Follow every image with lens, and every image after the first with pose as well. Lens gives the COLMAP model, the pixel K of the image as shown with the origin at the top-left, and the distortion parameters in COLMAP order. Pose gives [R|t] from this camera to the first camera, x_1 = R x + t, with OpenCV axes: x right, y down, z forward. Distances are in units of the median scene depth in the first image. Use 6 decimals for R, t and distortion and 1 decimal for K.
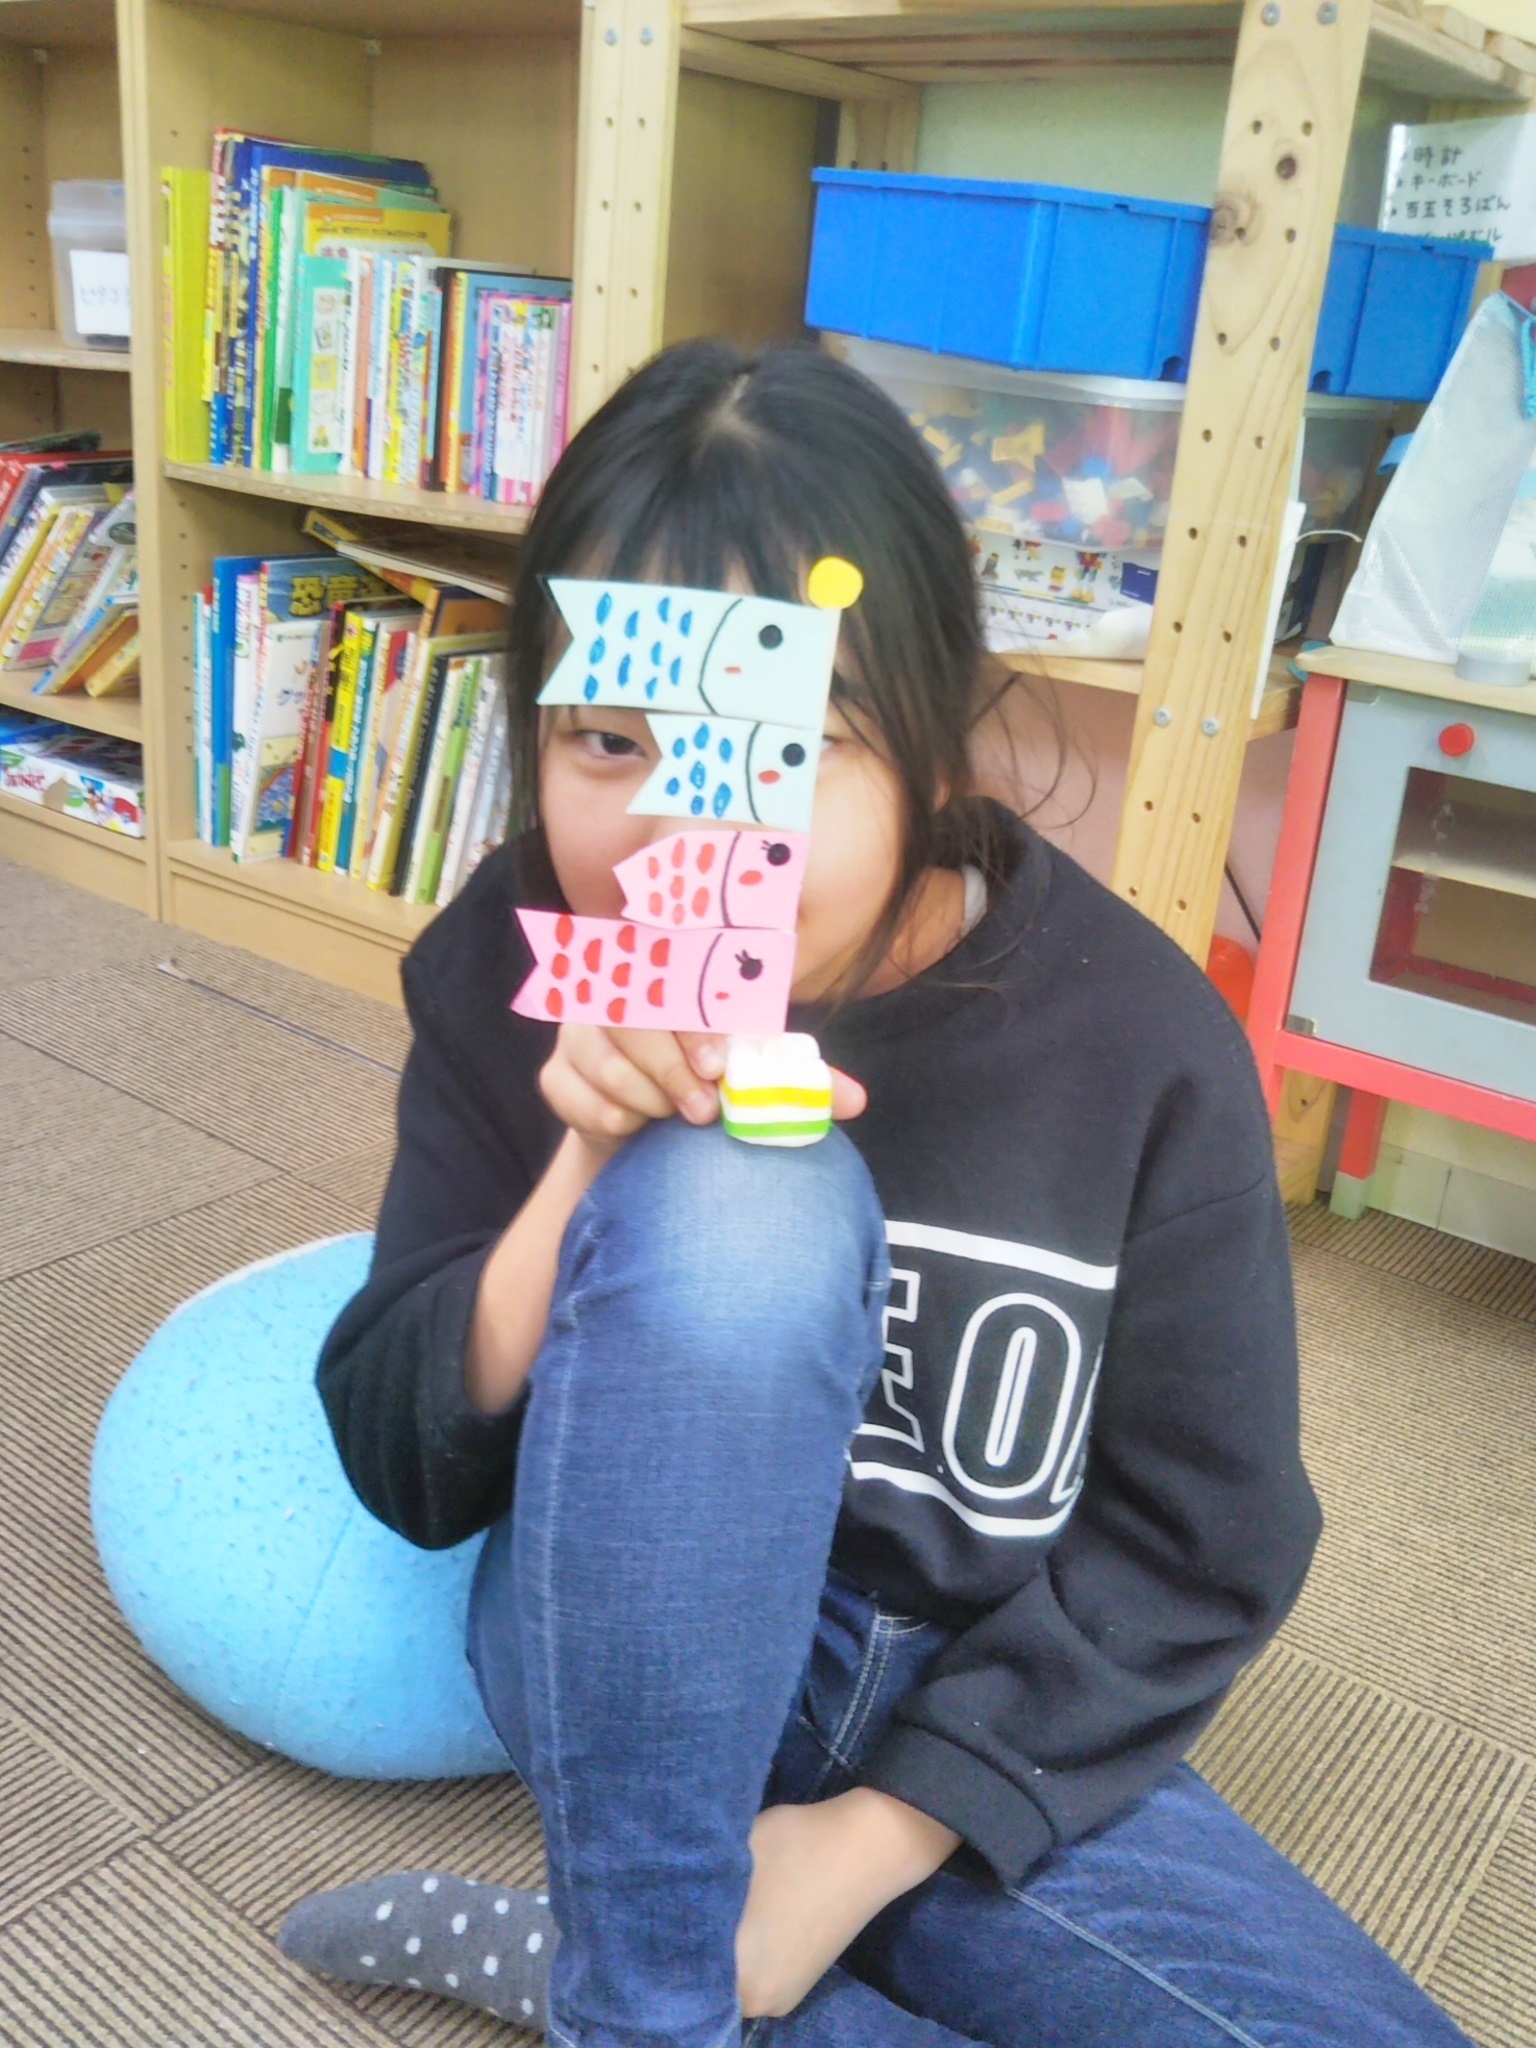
lens RADIAL K [[1843.2, 0, 765.8], [0, 1843.2, 1014.6], [0, 0, 1]] dist [-0.038541, 0.012477]
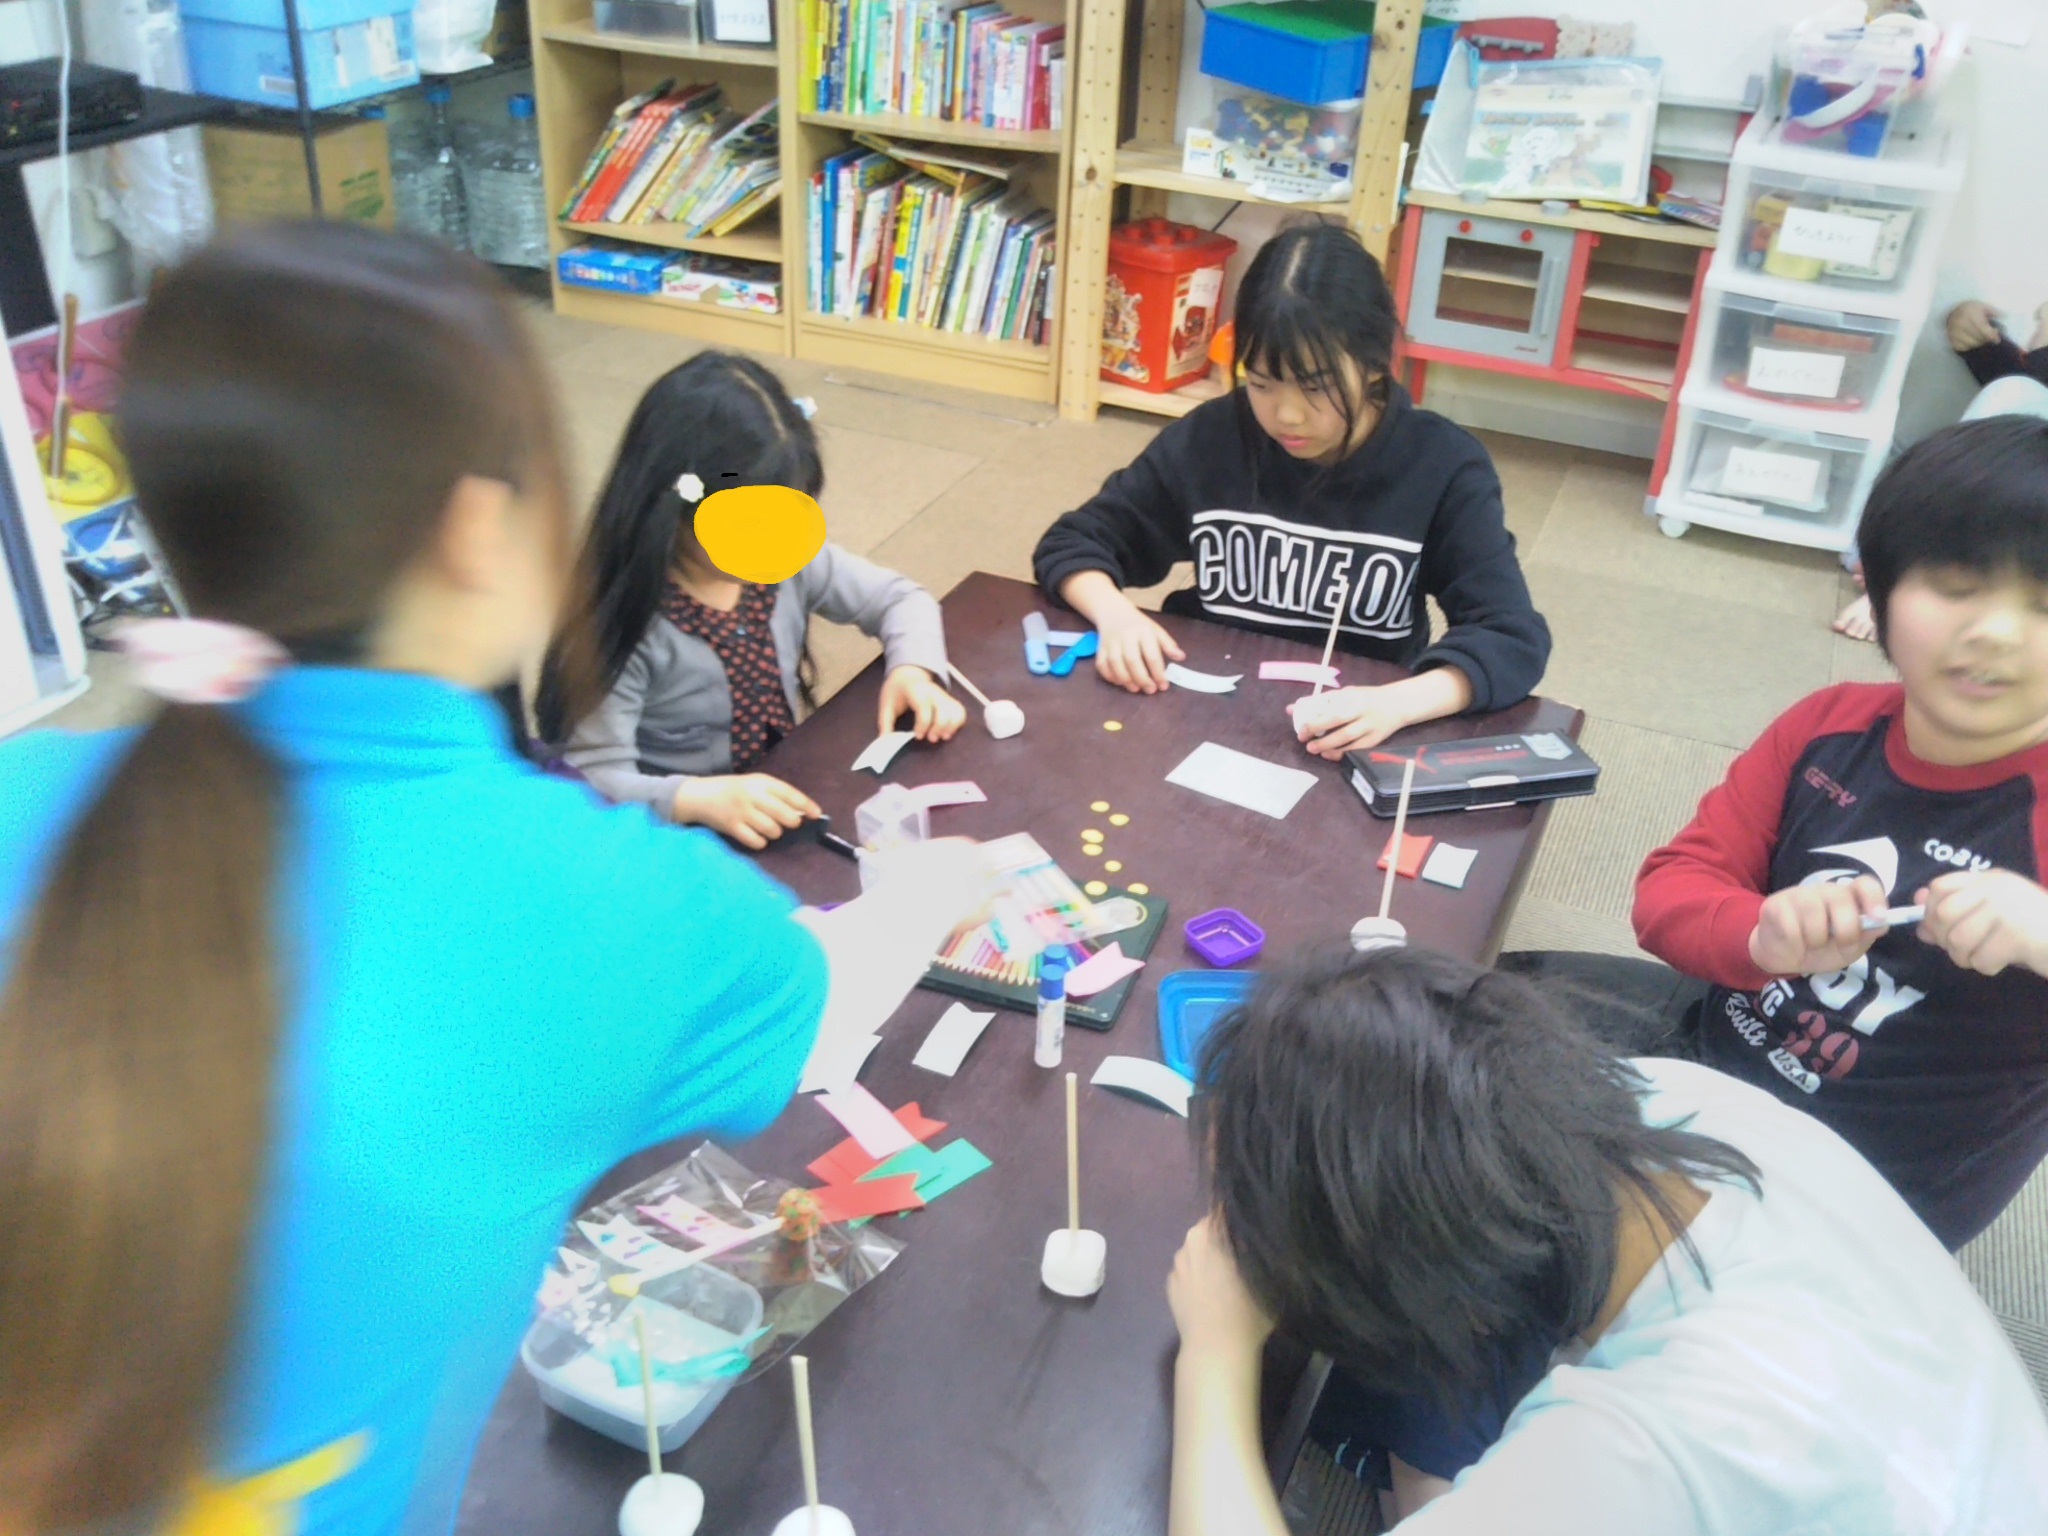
lens RADIAL K [[1843.2, 0, 1019.7], [0, 1843.2, 776.4], [0, 0, 1]] dist [-0.038541, 0.012477]
pose [[0.969378, -0.157319, 0.188564, -0.582646], [0.116813, 0.970819, 0.209438, -0.000688], [-0.216010, -0.180998, 0.959468, -1.044099]]
